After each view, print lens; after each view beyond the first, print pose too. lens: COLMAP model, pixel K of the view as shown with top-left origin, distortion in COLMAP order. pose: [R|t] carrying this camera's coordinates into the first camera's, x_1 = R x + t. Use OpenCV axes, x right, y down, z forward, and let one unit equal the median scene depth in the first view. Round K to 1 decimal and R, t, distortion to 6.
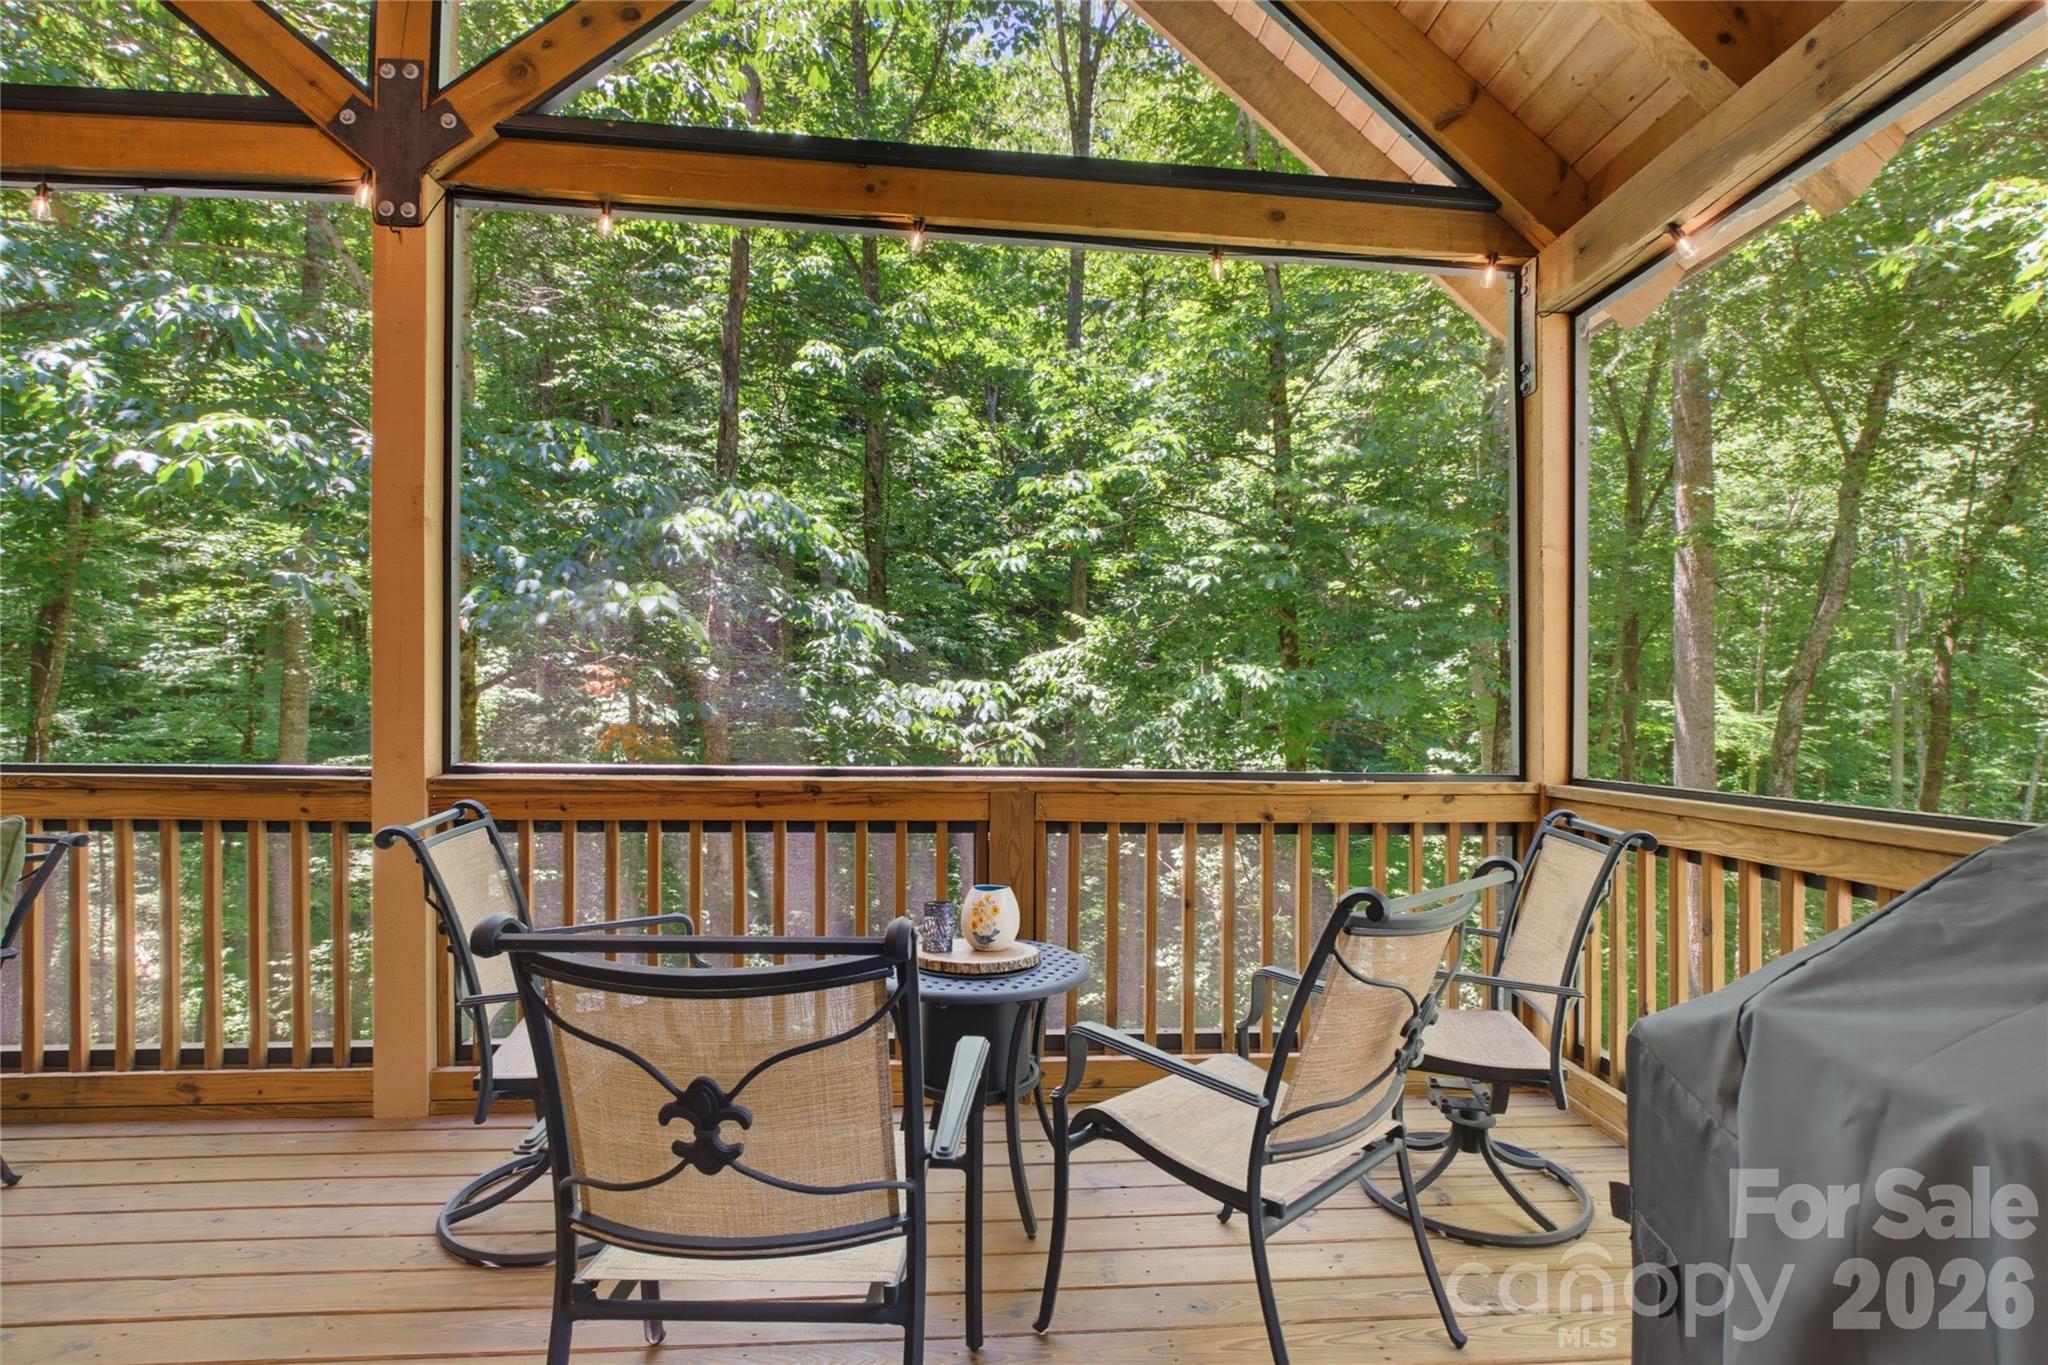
lens RADIAL K [[984.8, 0, 1026.8], [0, 984.8, 675.7], [0, 0, 1]] dist [-0.005608, 0.001496]
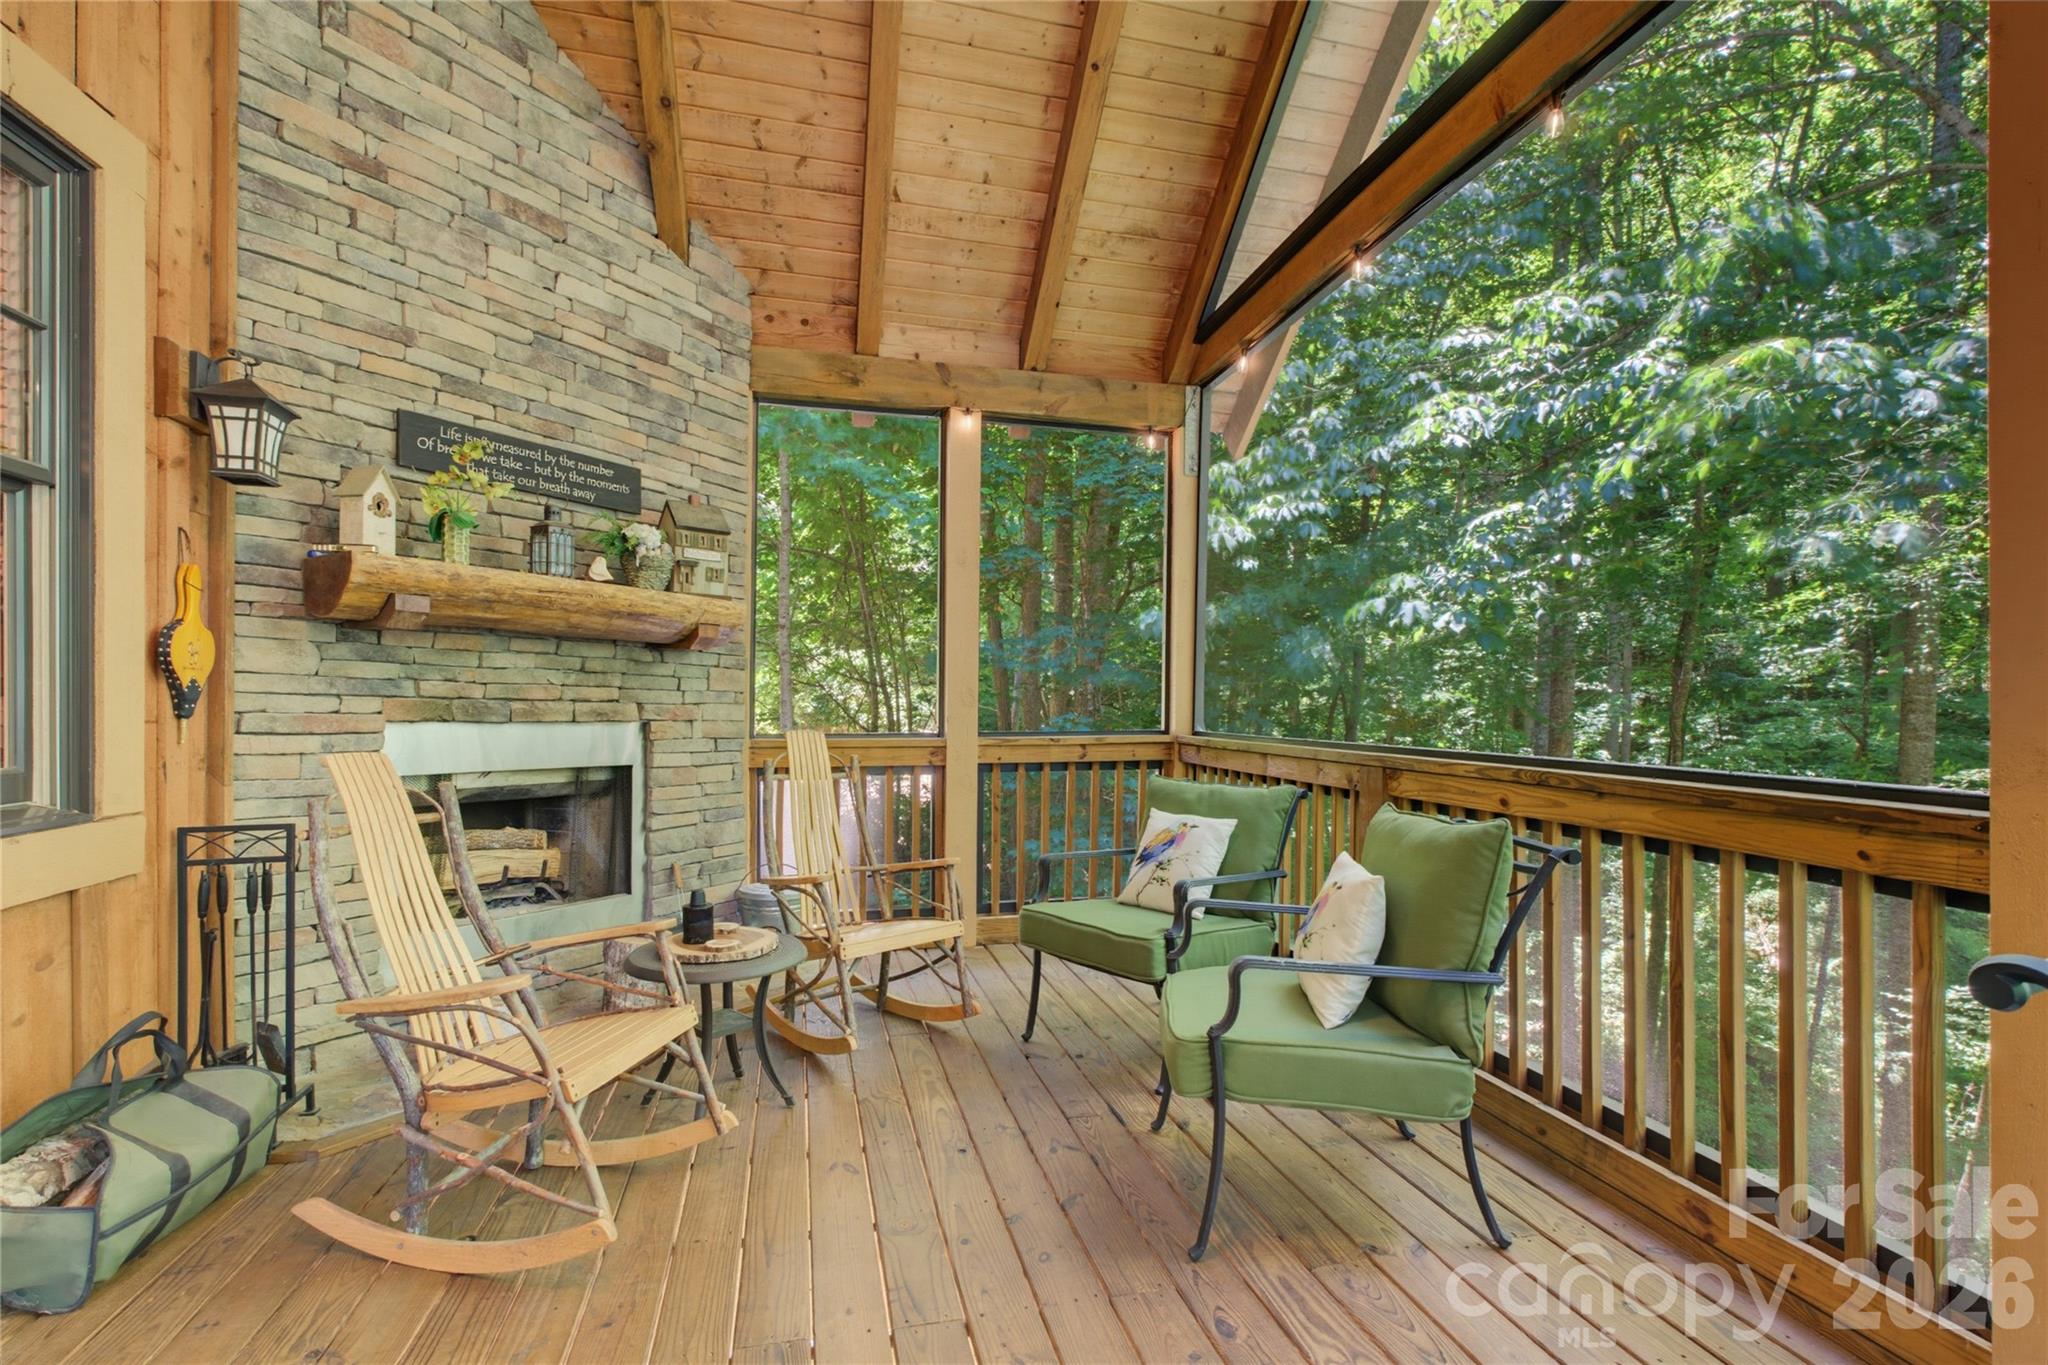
lens RADIAL K [[984.8, 0, 1026.8], [0, 984.8, 675.7], [0, 0, 1]] dist [-0.005608, 0.001496]
pose [[0.191890, -0.014269, -0.981313, -0.100201], [0.011291, 0.999860, -0.012330, 0.010968], [0.981351, -0.008714, 0.192025, 0.160532]]
